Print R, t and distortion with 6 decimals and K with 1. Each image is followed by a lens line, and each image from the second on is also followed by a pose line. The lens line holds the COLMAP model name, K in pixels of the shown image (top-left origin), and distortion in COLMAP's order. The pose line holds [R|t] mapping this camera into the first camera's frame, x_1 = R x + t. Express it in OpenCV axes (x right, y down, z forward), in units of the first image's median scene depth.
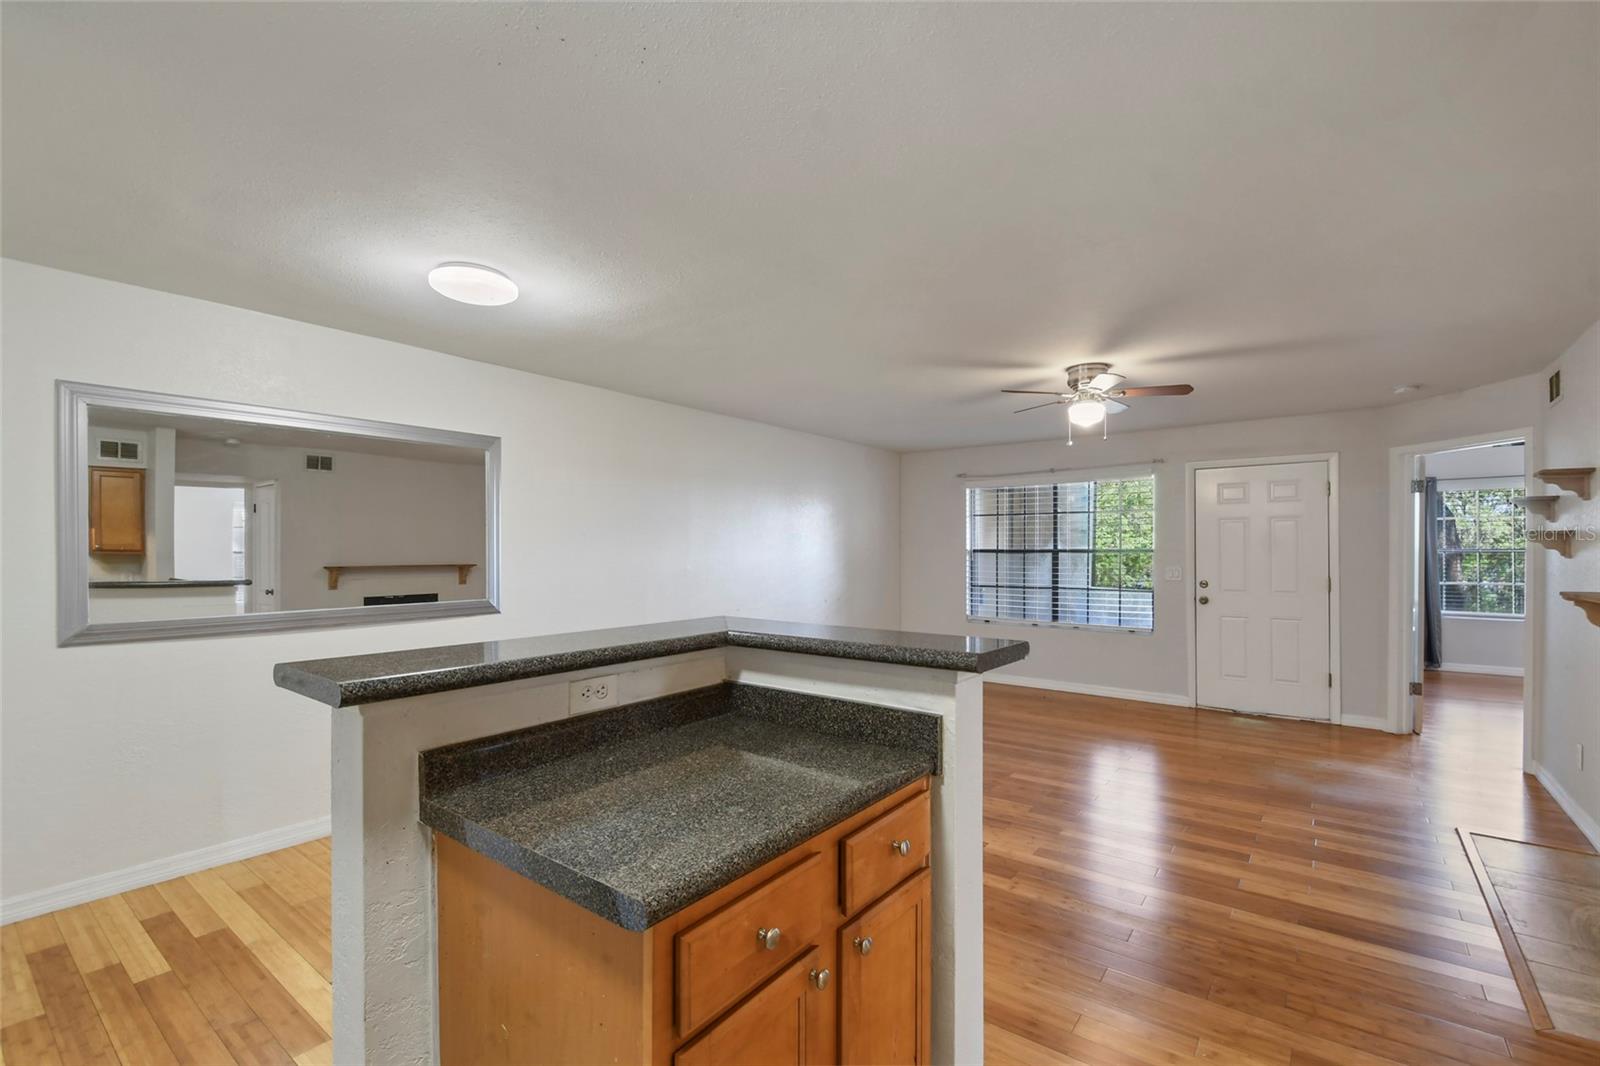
lens RADIAL K [[700.4, 0, 809.6], [0, 700.4, 542.9], [0, 0, 1]] dist [0.011038, -0.000619]
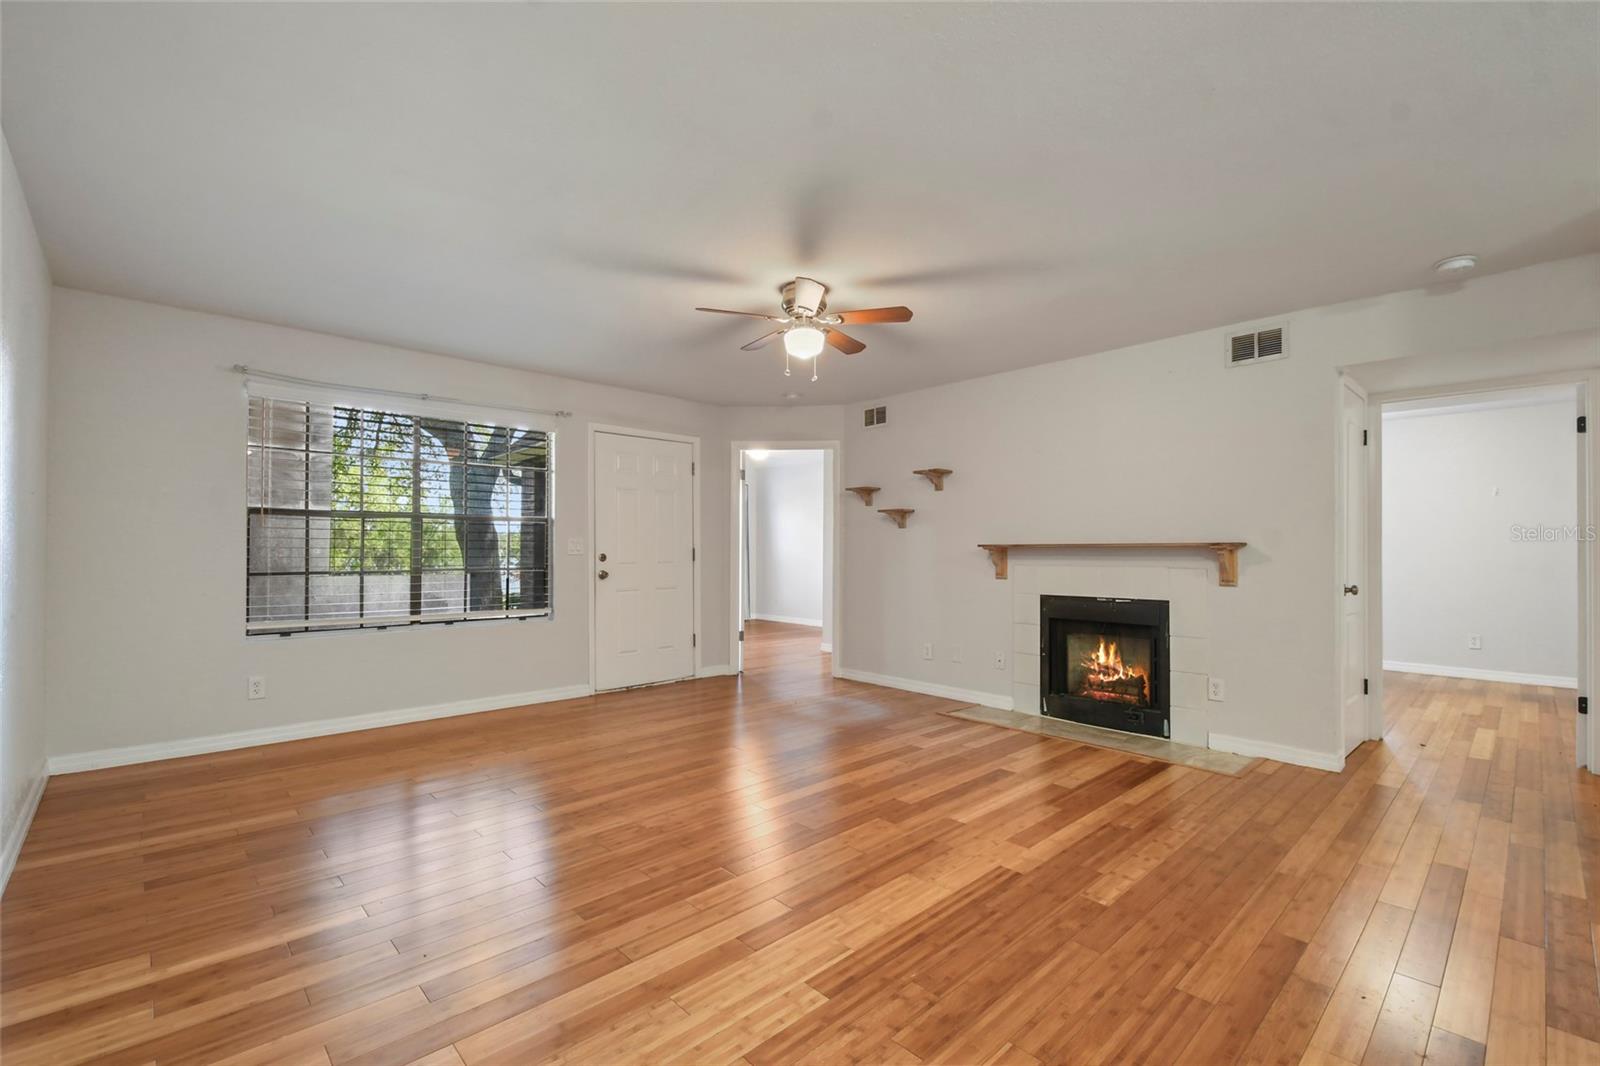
lens RADIAL K [[700.4, 0, 809.6], [0, 700.4, 542.9], [0, 0, 1]] dist [0.011038, -0.000619]
pose [[0.154149, 0.010759, 0.987989, -0.383404], [-0.018495, 0.999797, -0.008002, 0.052908], [-0.987875, -0.017040, 0.154316, 0.748466]]
